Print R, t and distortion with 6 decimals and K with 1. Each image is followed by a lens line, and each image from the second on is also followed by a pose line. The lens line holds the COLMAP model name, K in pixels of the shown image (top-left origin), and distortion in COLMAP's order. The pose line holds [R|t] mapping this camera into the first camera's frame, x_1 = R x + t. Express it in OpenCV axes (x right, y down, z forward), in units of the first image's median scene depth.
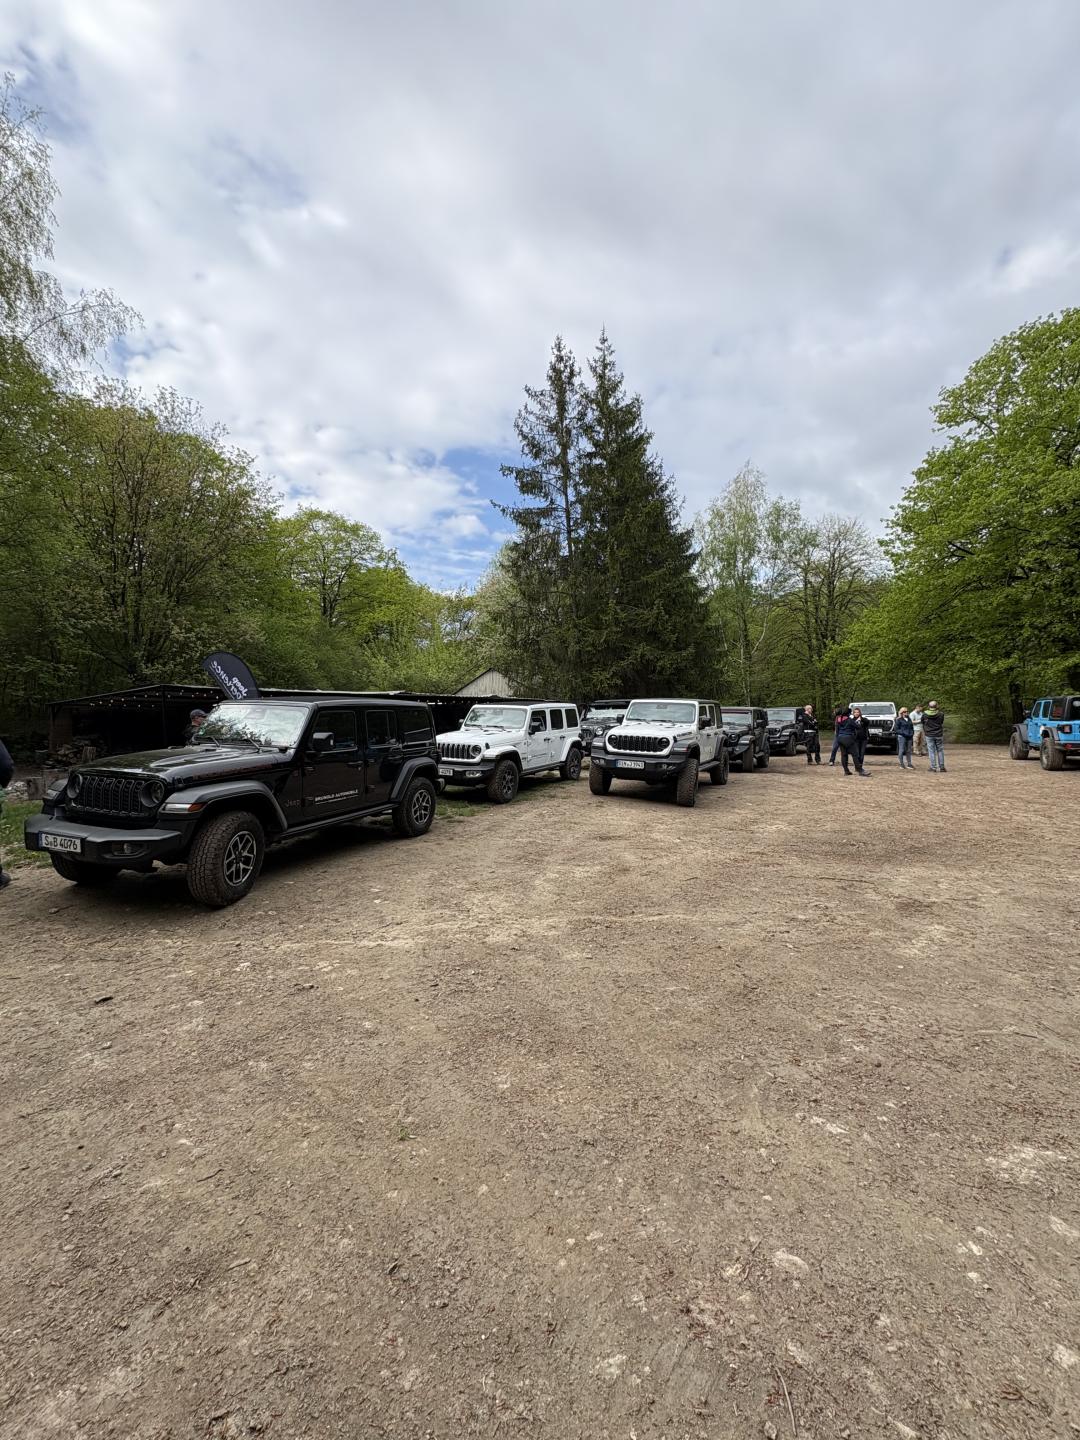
lens RADIAL K [[570.2, 0, 540.0], [0, 570.2, 720.0], [0, 0, 1]] dist [-0.000524, -0.000222]
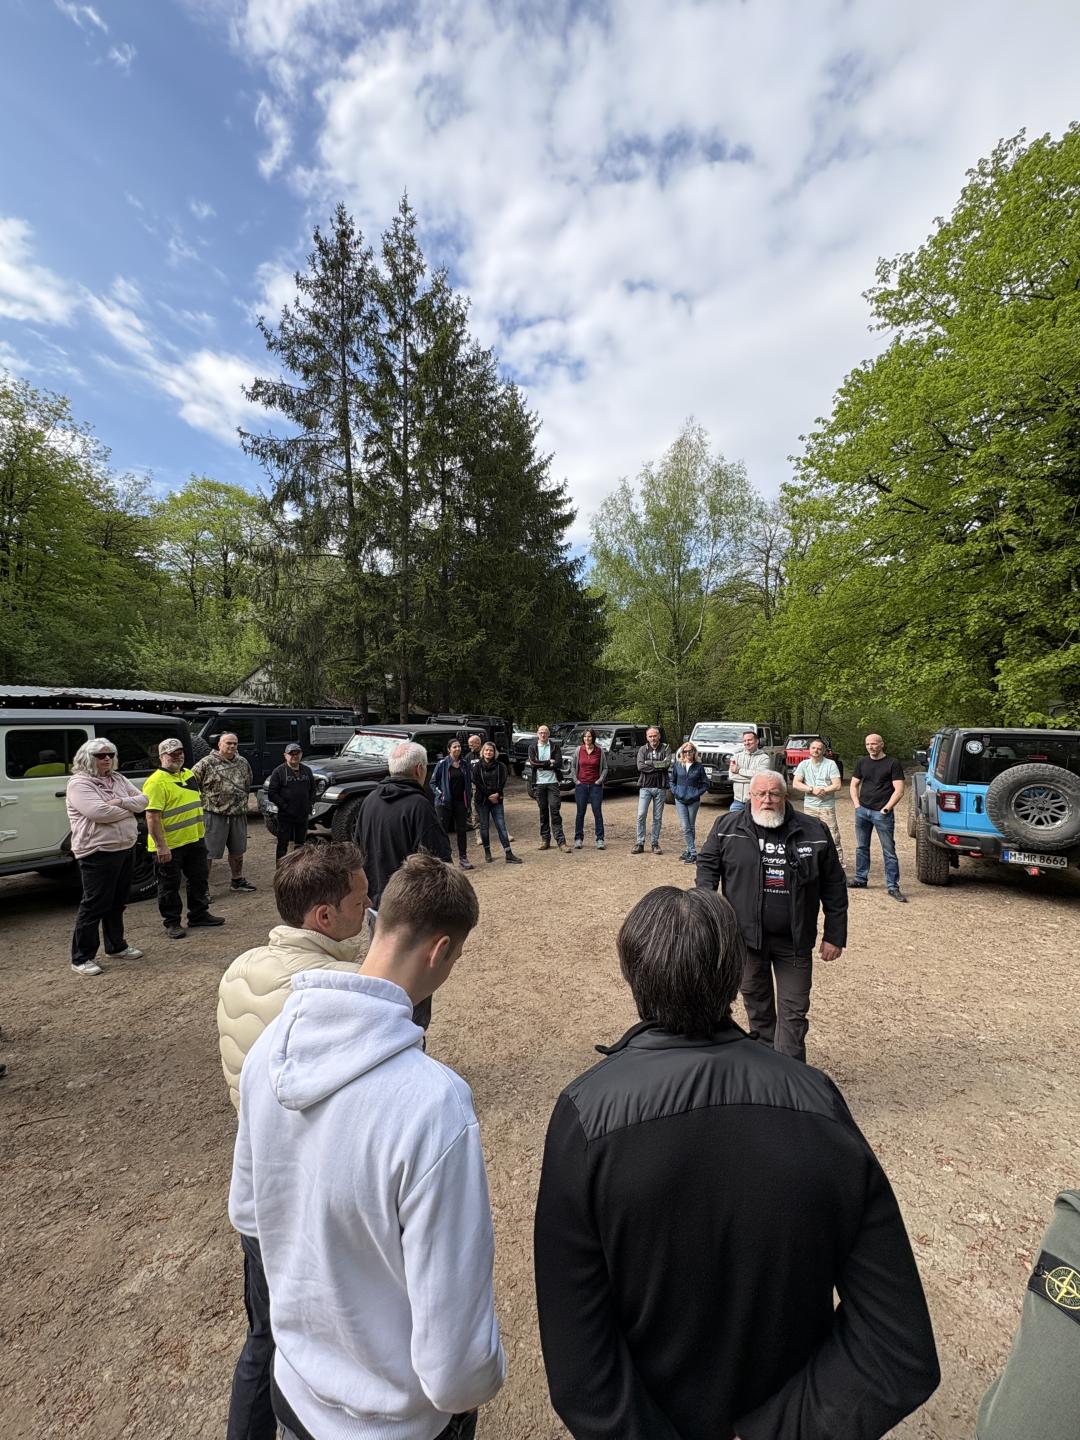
lens RADIAL K [[574.9, 0, 537.4], [0, 574.9, 718.0], [0, 0, 1]] dist [-0.001305, -0.000359]
pose [[0.997548, 0.034284, -0.061021, 0.348198], [-0.034892, 0.999351, -0.008941, -0.020156], [0.060674, 0.011049, 0.998096, 0.291543]]
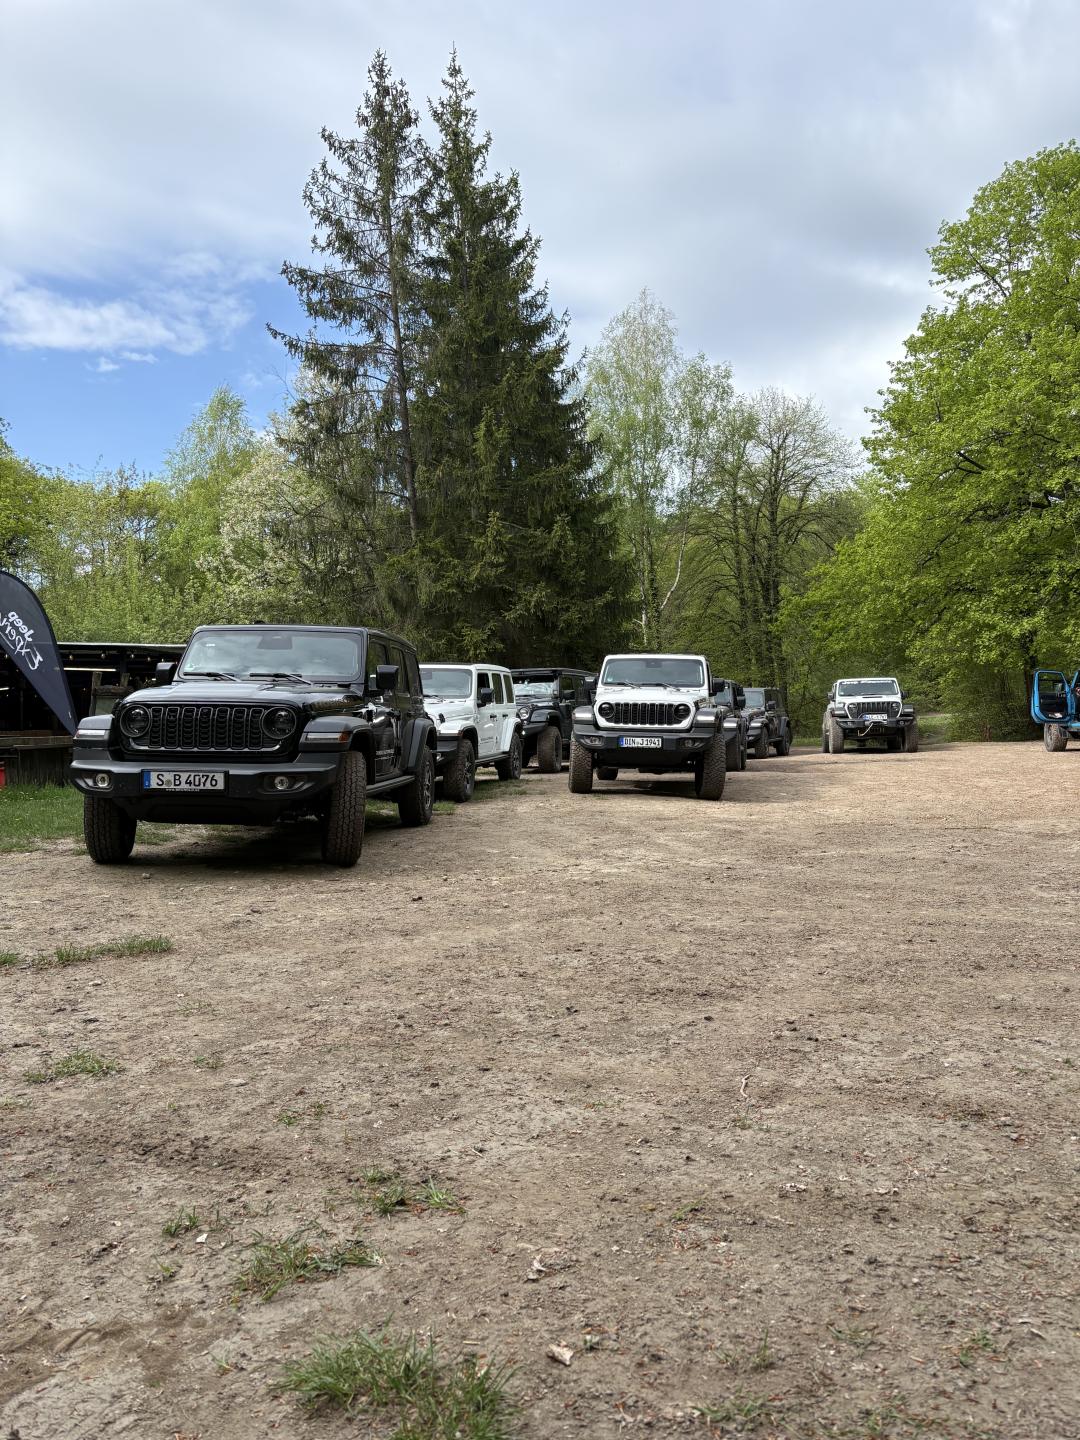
lens RADIAL K [[1093.4, 0, 534.8], [0, 1093.4, 726.8], [0, 0, 1]] dist [0.049731, -0.042531]
pose [[0.956425, -0.010663, 0.291785, -0.153792], [0.014350, 0.999842, -0.010498, 0.029750], [-0.291627, 0.014228, 0.956426, -0.117548]]
